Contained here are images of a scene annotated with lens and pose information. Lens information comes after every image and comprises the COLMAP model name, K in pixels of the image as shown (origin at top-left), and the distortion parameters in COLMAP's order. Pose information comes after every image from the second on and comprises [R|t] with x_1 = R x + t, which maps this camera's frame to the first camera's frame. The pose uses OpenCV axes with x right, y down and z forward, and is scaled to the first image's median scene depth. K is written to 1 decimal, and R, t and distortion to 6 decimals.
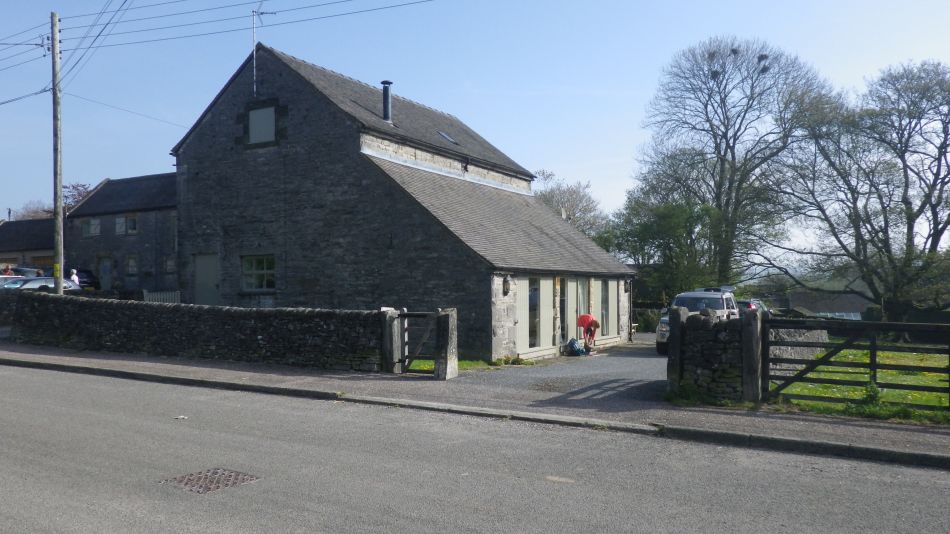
lens RADIAL K [[797.9, 0, 475.0], [0, 797.9, 267.0], [0, 0, 1]] dist [-0.011036, 0.002415]
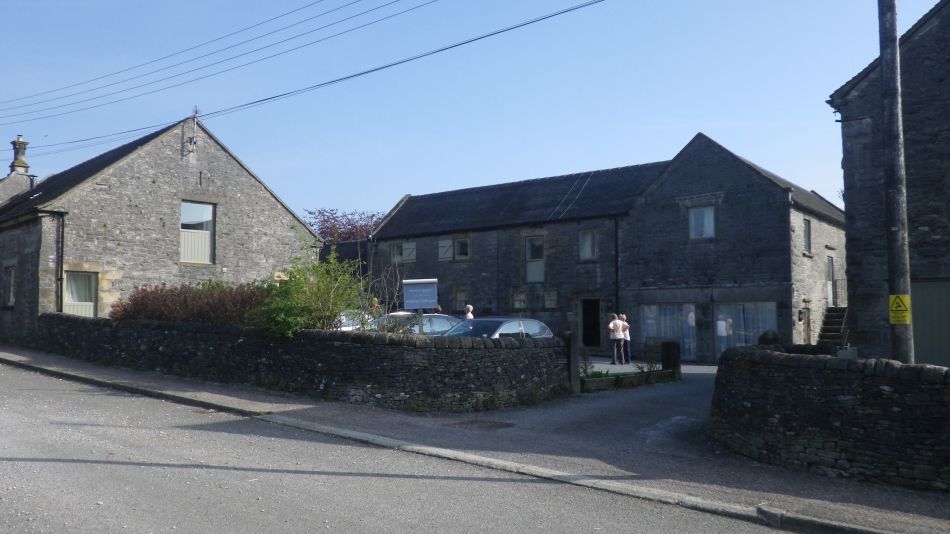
lens RADIAL K [[797.9, 0, 475.0], [0, 797.9, 267.0], [0, 0, 1]] dist [-0.011036, 0.002415]
pose [[0.987084, -0.000568, -0.160200, -0.292965], [-0.006720, 0.998967, -0.044945, 0.000757], [0.160060, 0.045441, 0.986061, 0.223788]]
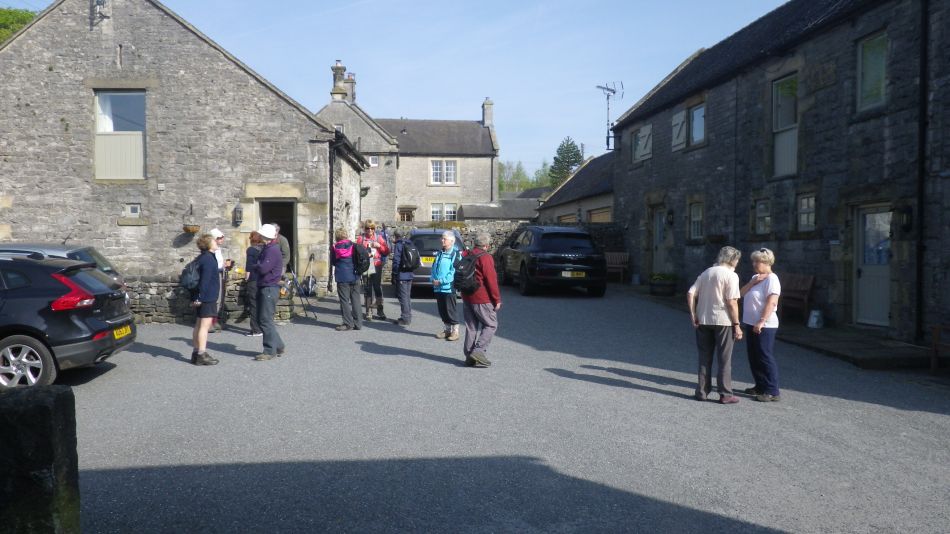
lens RADIAL K [[797.9, 0, 475.0], [0, 797.9, 267.0], [0, 0, 1]] dist [-0.011036, 0.002415]
pose [[0.593865, 0.022015, -0.804264, -0.160078], [0.016172, 0.999097, 0.039290, 0.004386], [0.804402, -0.036339, 0.592972, 0.655829]]
